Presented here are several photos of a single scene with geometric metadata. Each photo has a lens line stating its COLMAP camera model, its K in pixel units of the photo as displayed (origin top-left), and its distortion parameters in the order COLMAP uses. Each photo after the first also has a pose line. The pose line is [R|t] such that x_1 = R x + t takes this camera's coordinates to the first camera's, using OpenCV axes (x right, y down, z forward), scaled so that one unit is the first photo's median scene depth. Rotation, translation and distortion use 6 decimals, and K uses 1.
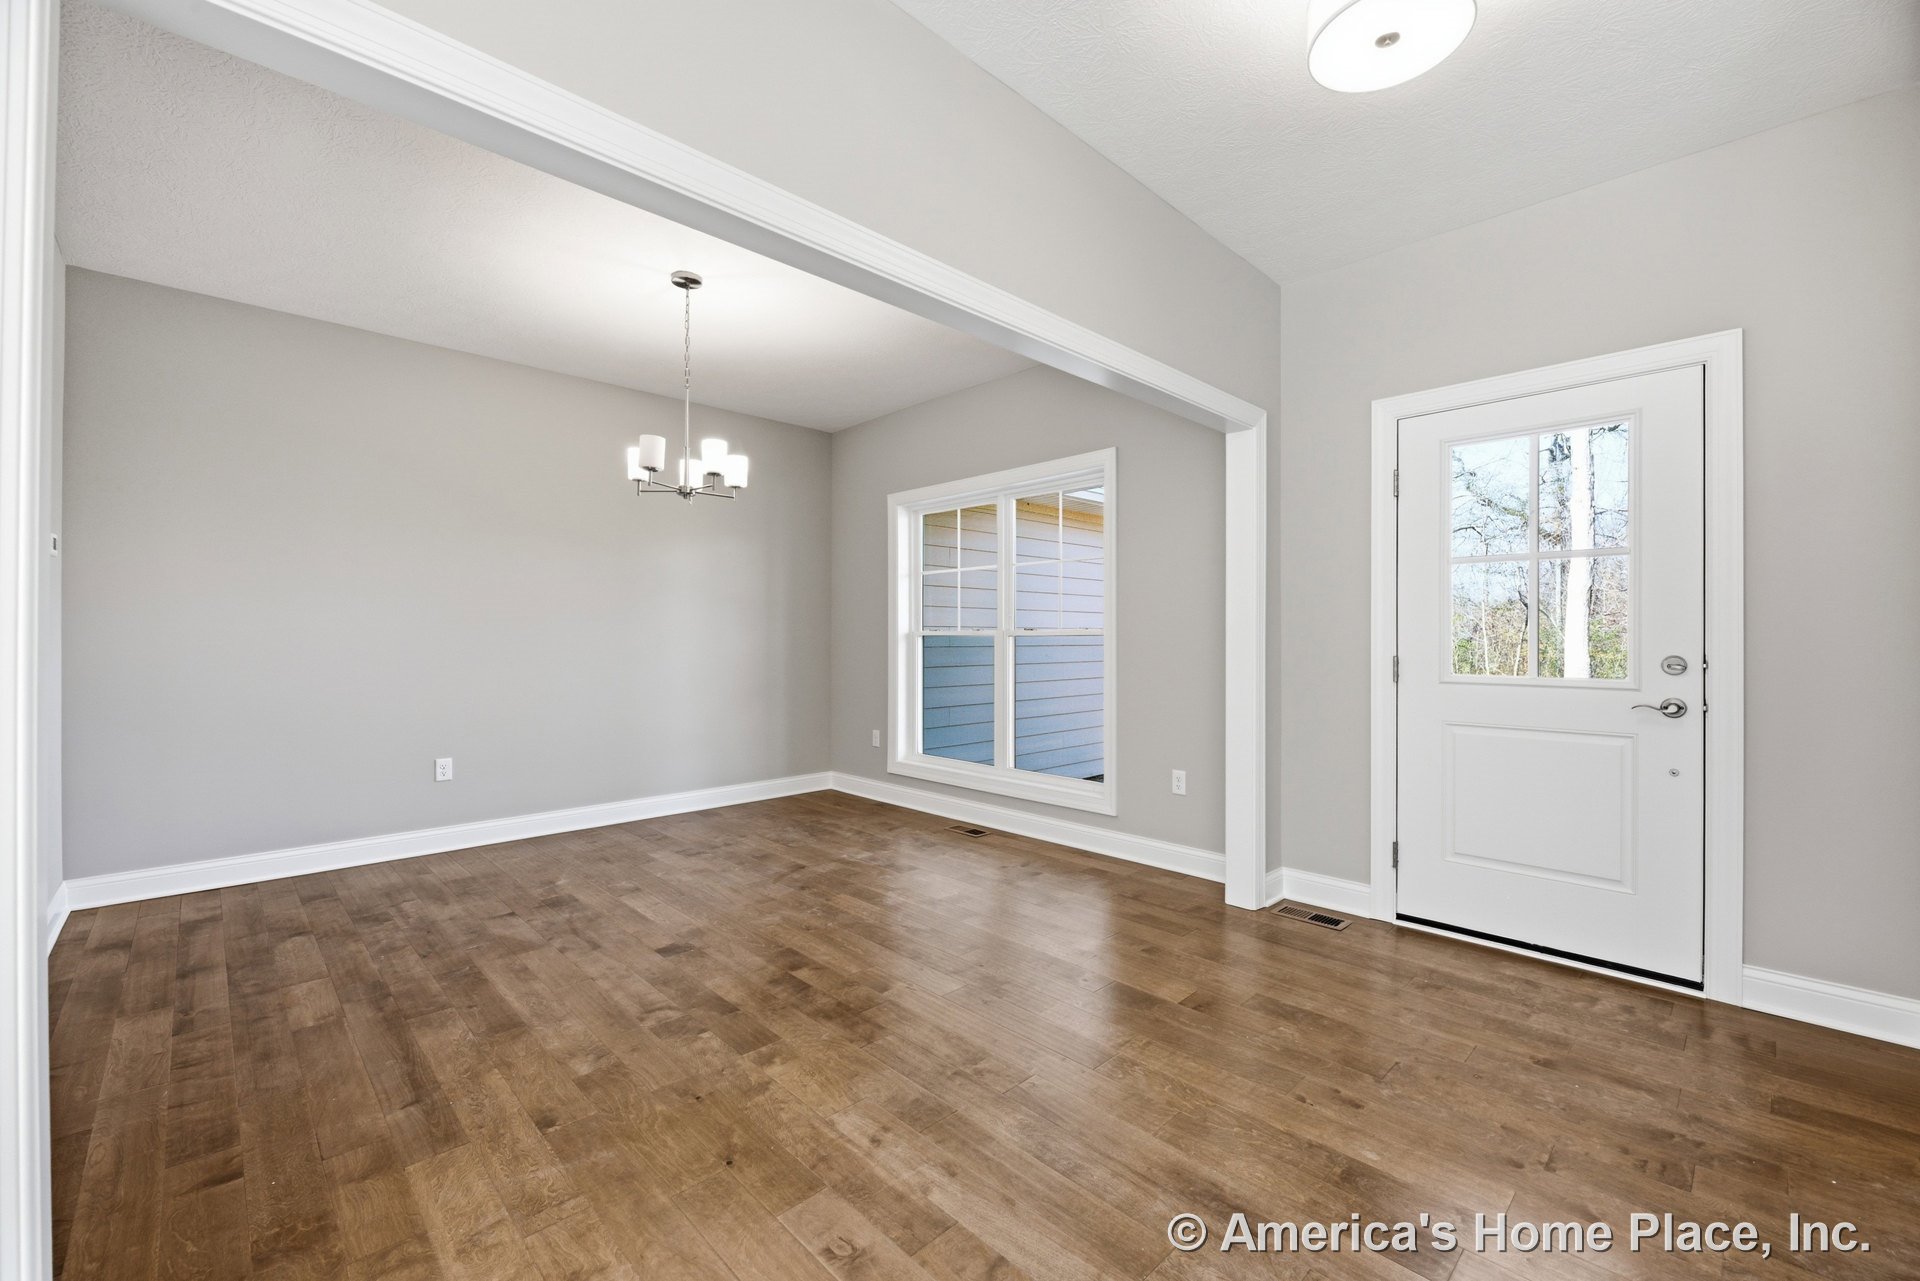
lens RADIAL K [[785.6, 0, 960.0], [0, 785.6, 640.5], [0, 0, 1]] dist [-0.001889, -0.000078]
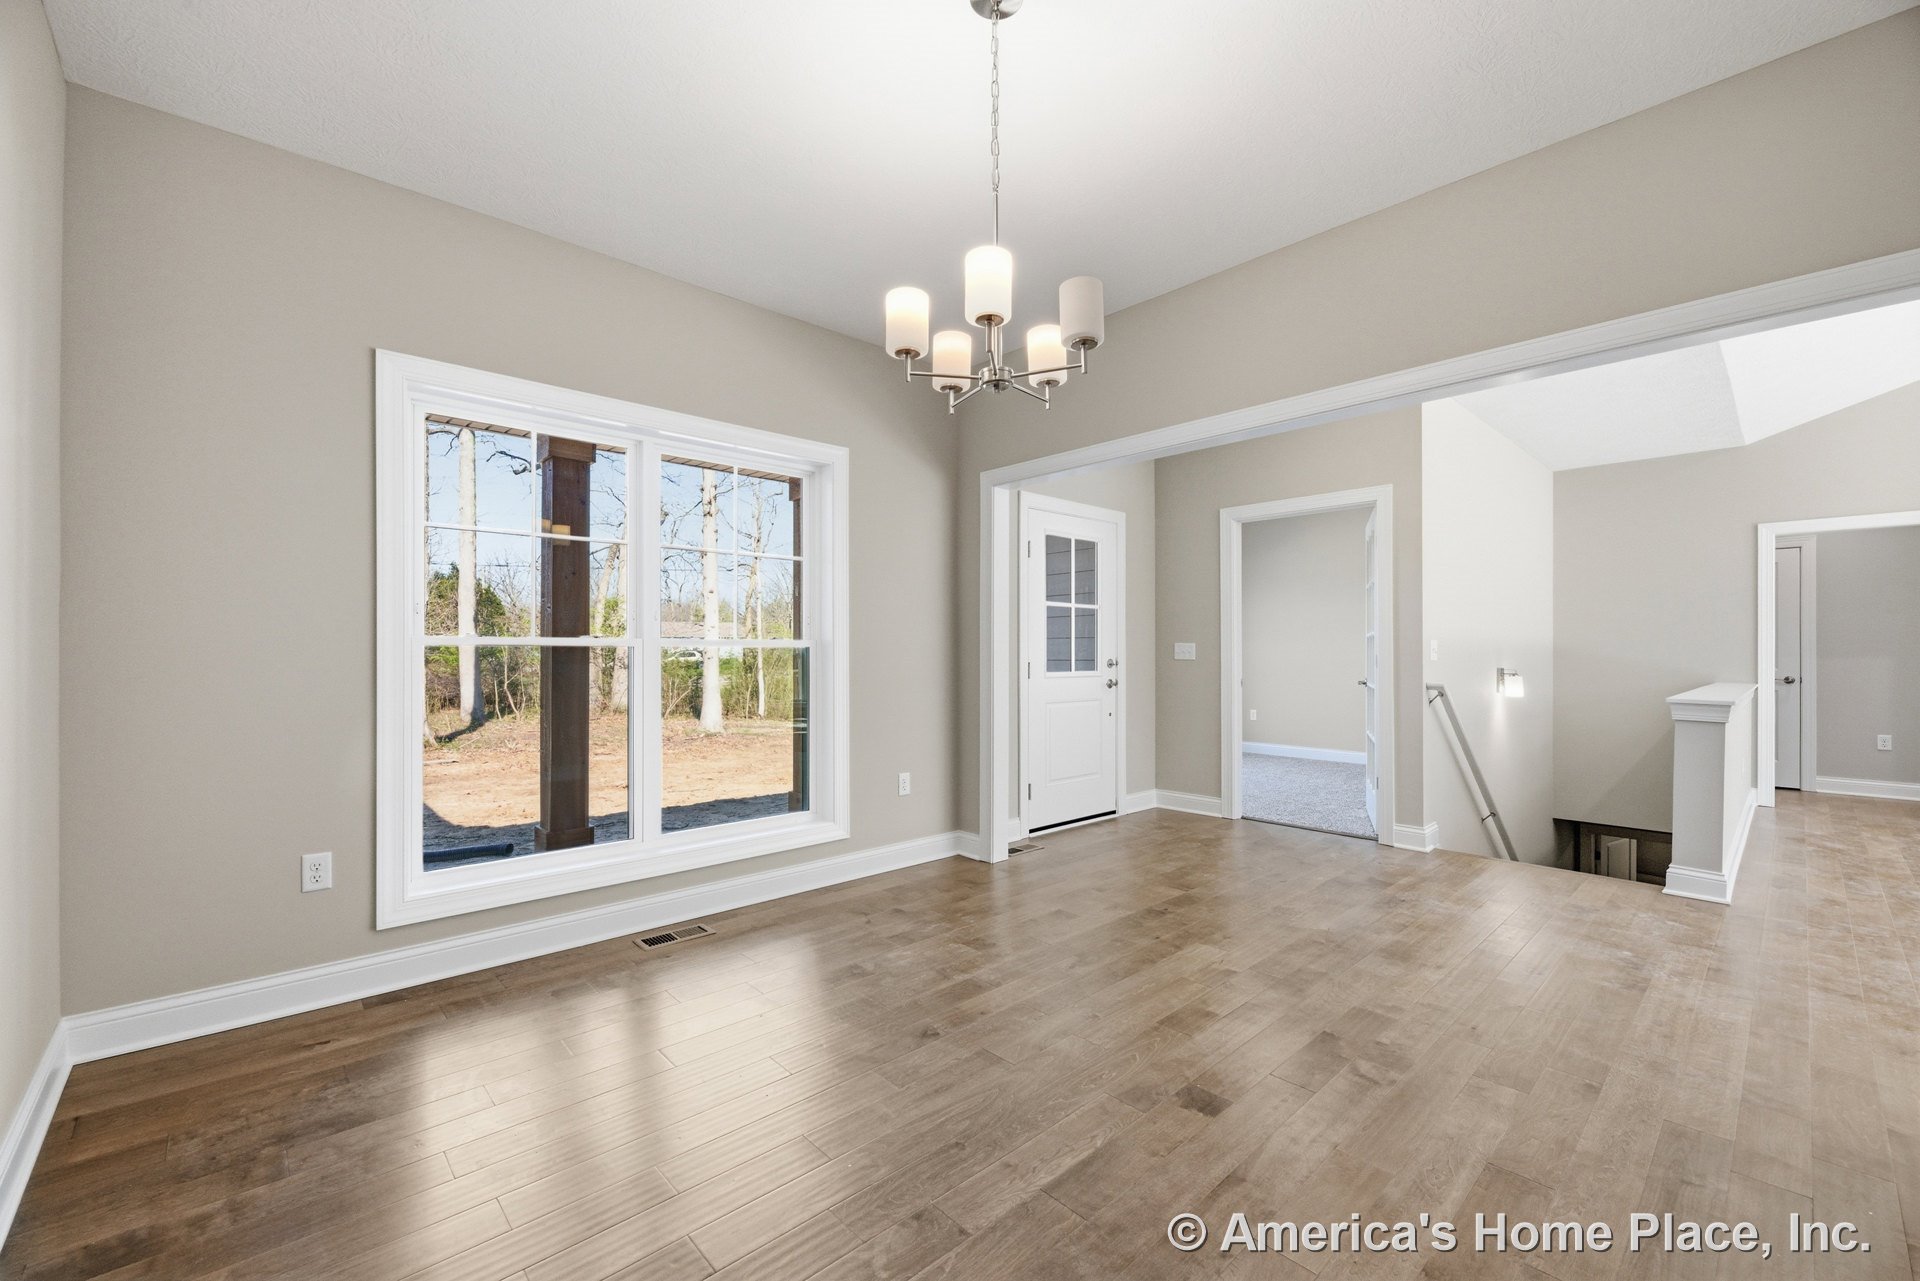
lens RADIAL K [[785.6, 0, 960.0], [0, 785.6, 640.5], [0, 0, 1]] dist [-0.001889, -0.000078]
pose [[0.016336, 0.012256, 0.999791, -1.221918], [0.001108, 0.999924, -0.012276, -0.004710], [-0.999866, 0.001308, 0.016321, 1.380192]]
